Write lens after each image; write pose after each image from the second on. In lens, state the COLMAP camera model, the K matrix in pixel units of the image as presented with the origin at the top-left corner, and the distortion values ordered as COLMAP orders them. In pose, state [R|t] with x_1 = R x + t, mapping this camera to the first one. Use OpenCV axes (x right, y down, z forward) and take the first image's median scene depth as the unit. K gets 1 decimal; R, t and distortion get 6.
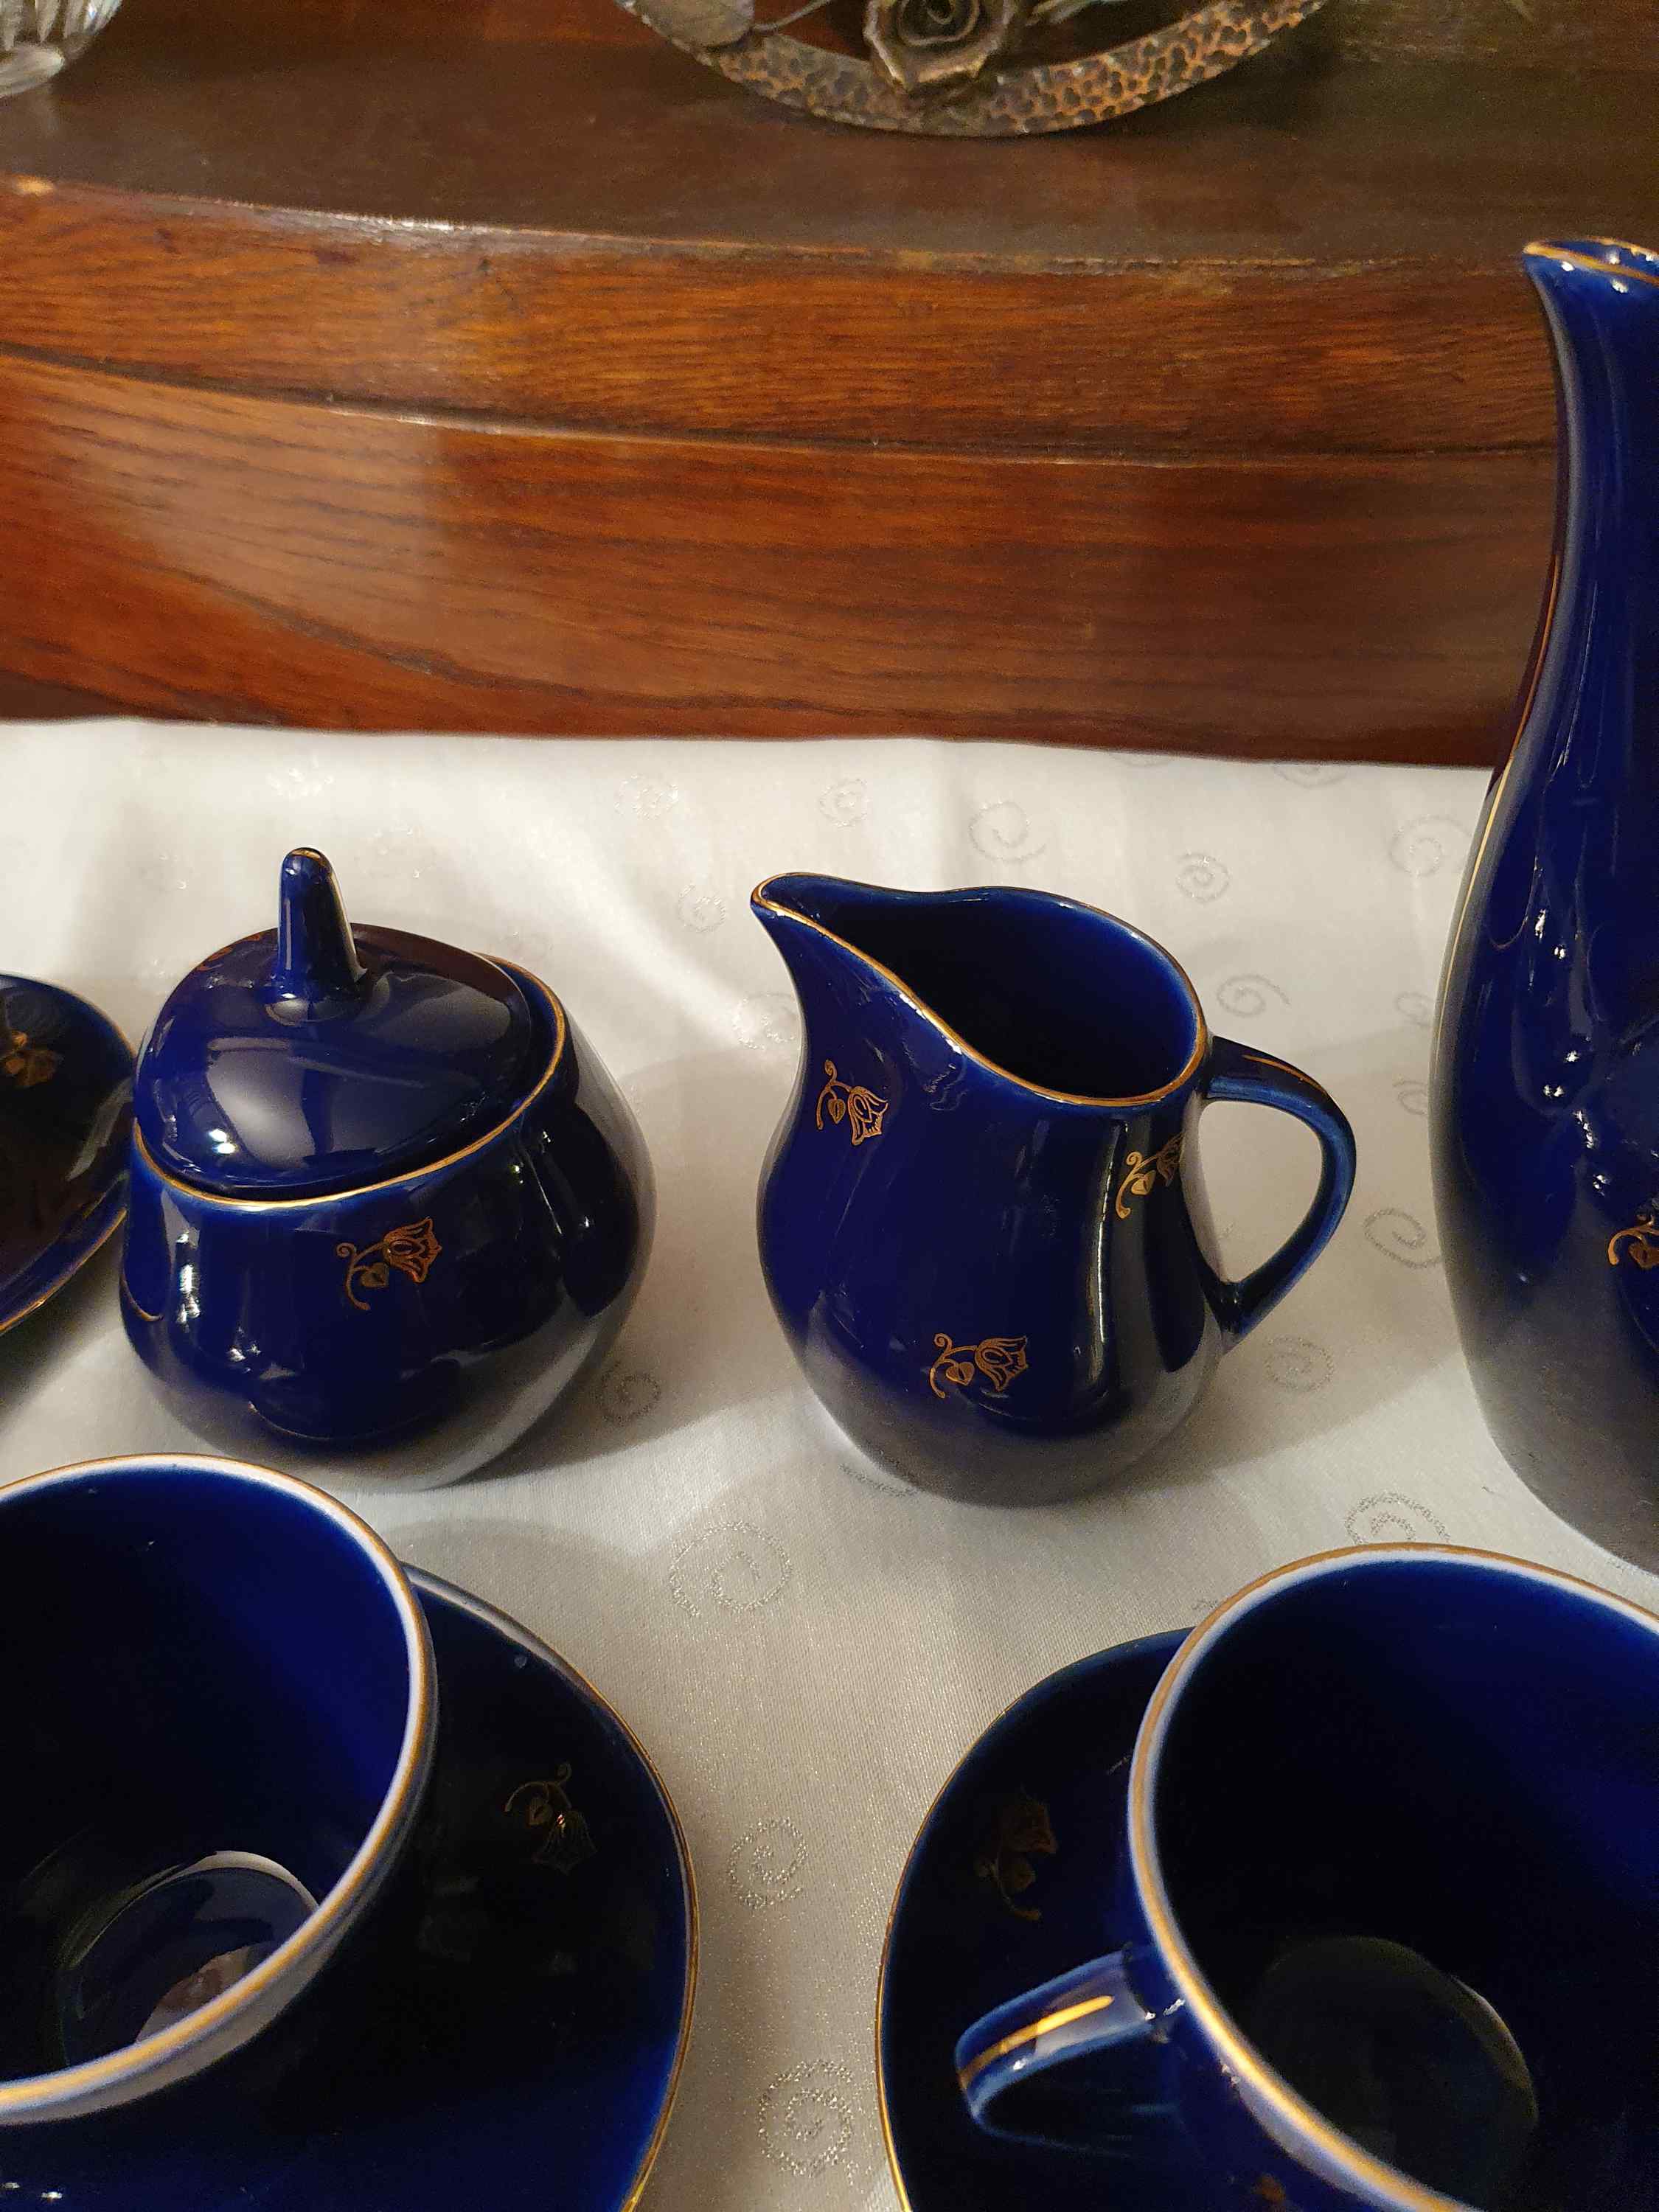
lens RADIAL K [[1852.5, 0, 811.6], [0, 1852.5, 1107.7], [0, 0, 1]] dist [-0.006903, 0.012336]
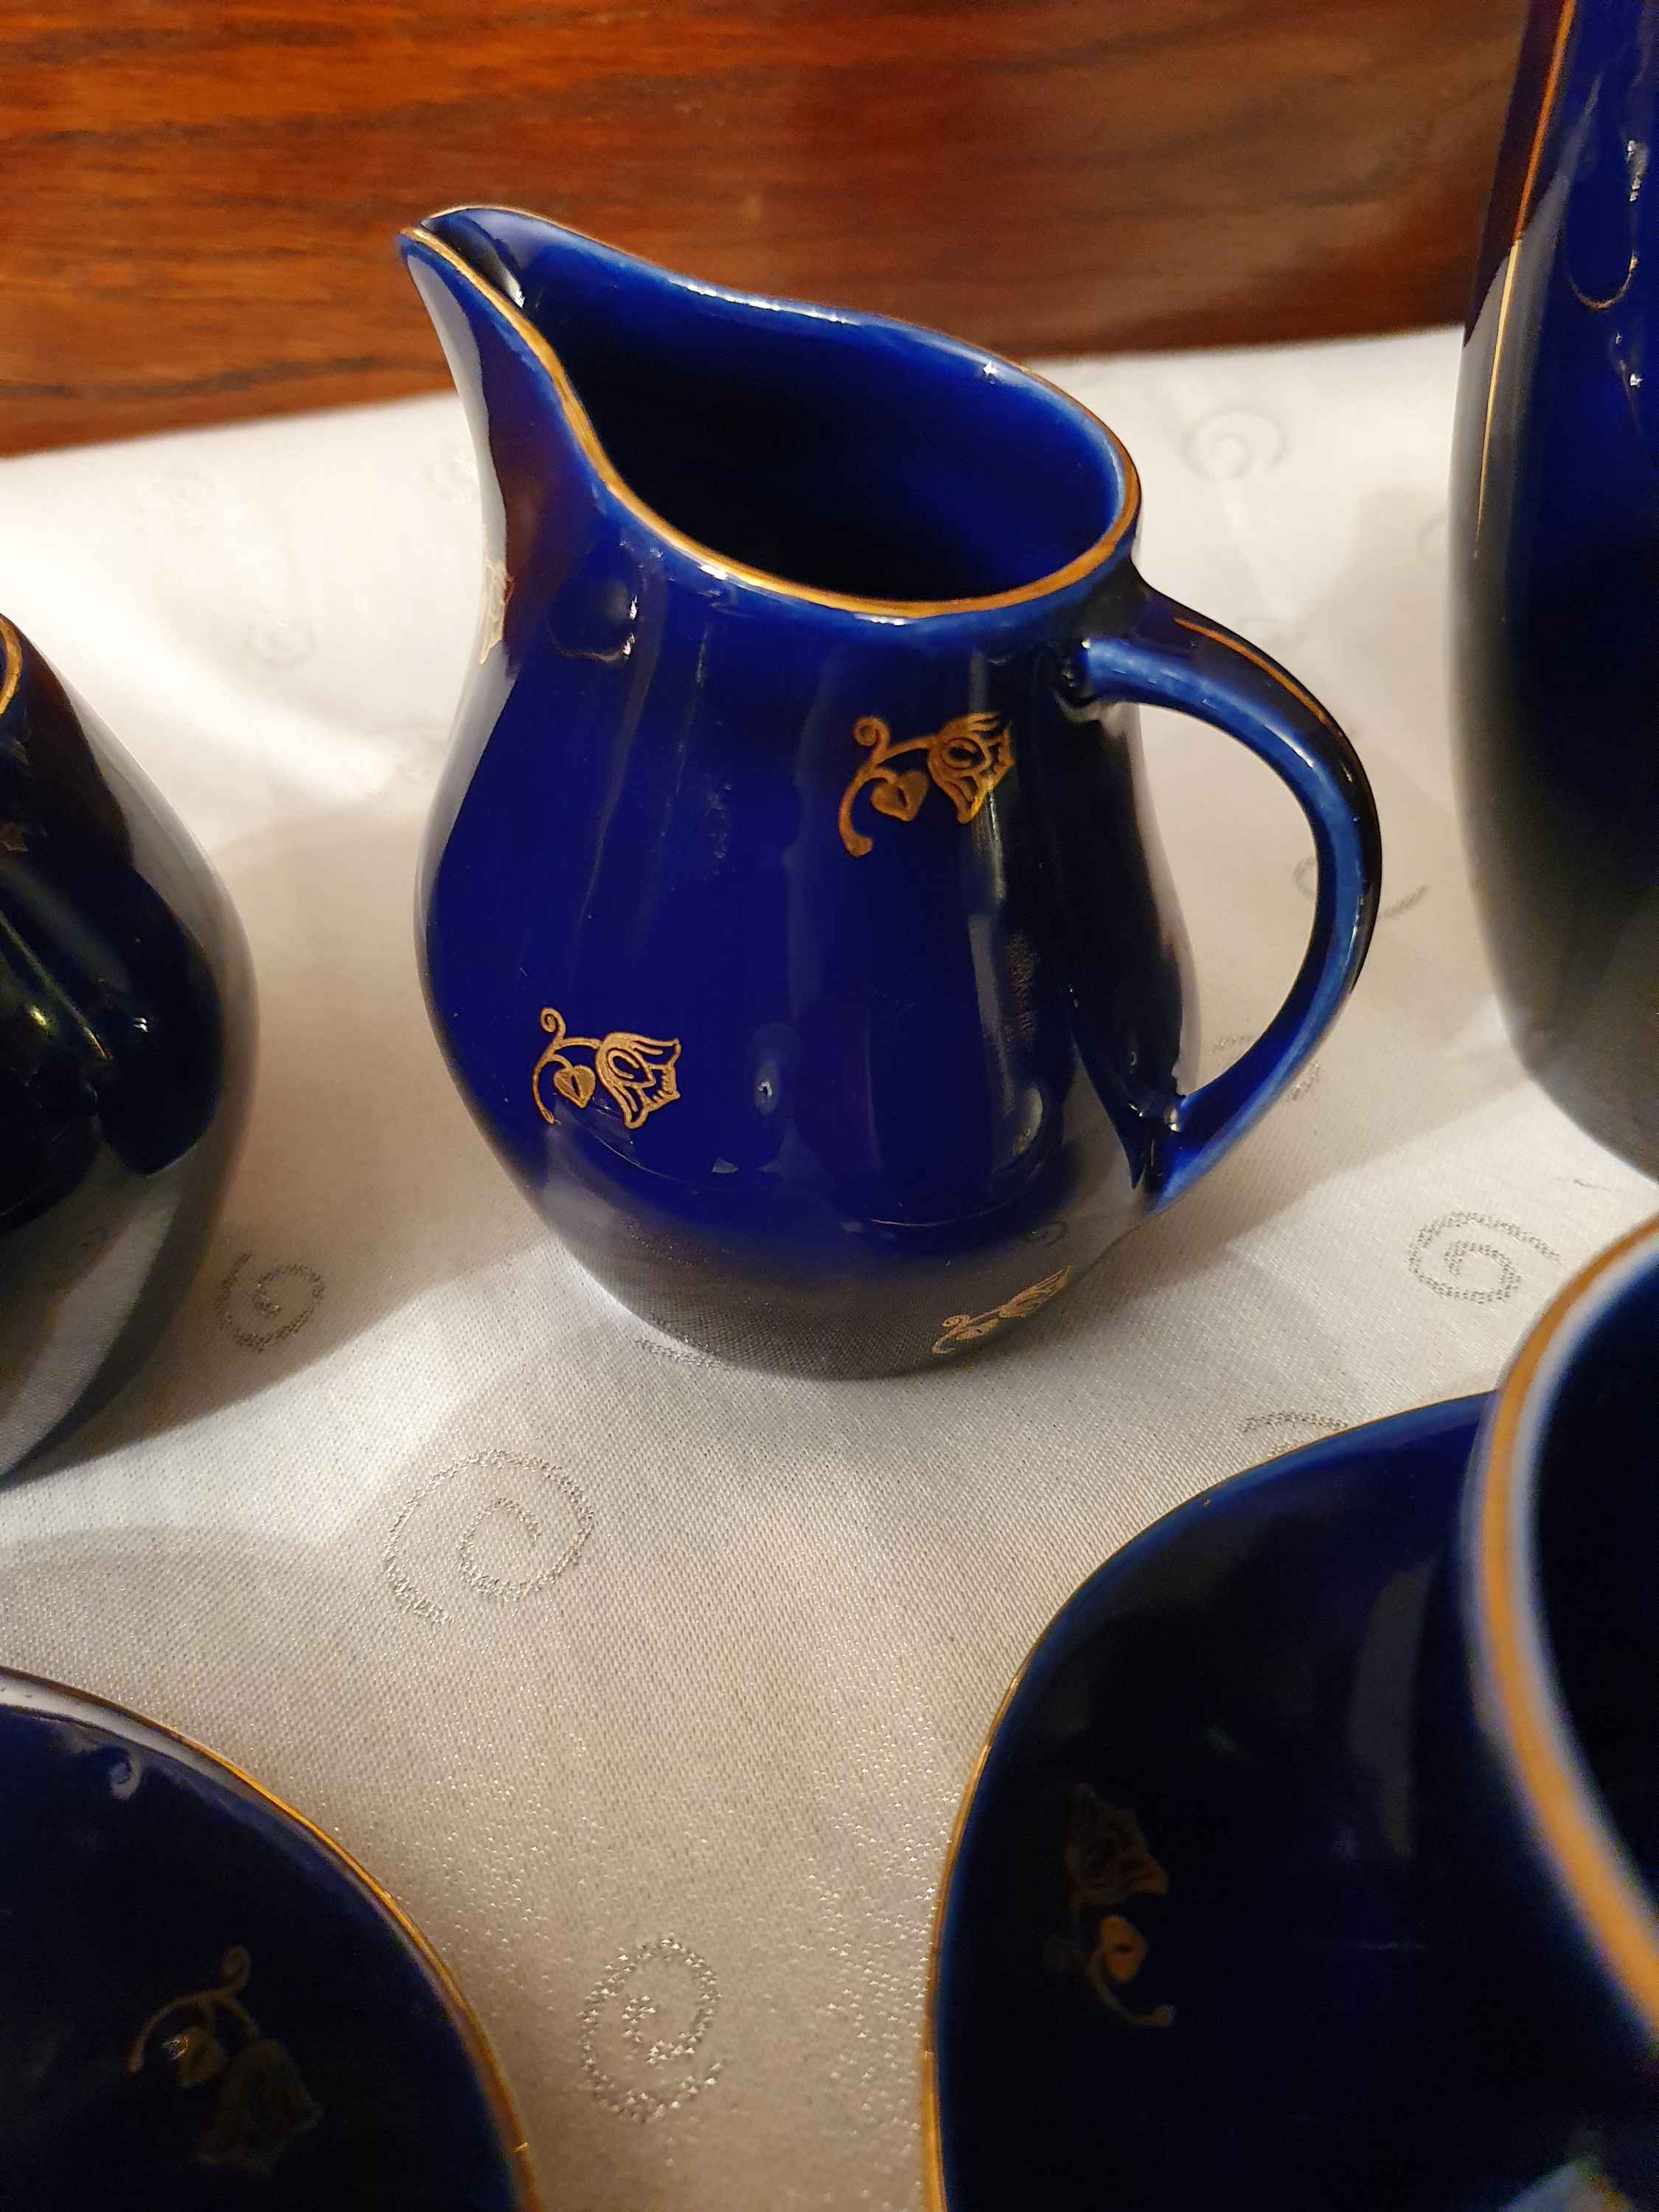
lens RADIAL K [[1852.5, 0, 793.2], [0, 1852.5, 1071.1], [0, 0, 1]] dist [-0.006903, 0.012336]
pose [[0.971418, -0.170887, 0.164754, -0.015545], [0.173285, 0.984872, -0.000184, 0.090751], [-0.162231, 0.028728, 0.986335, 0.295941]]
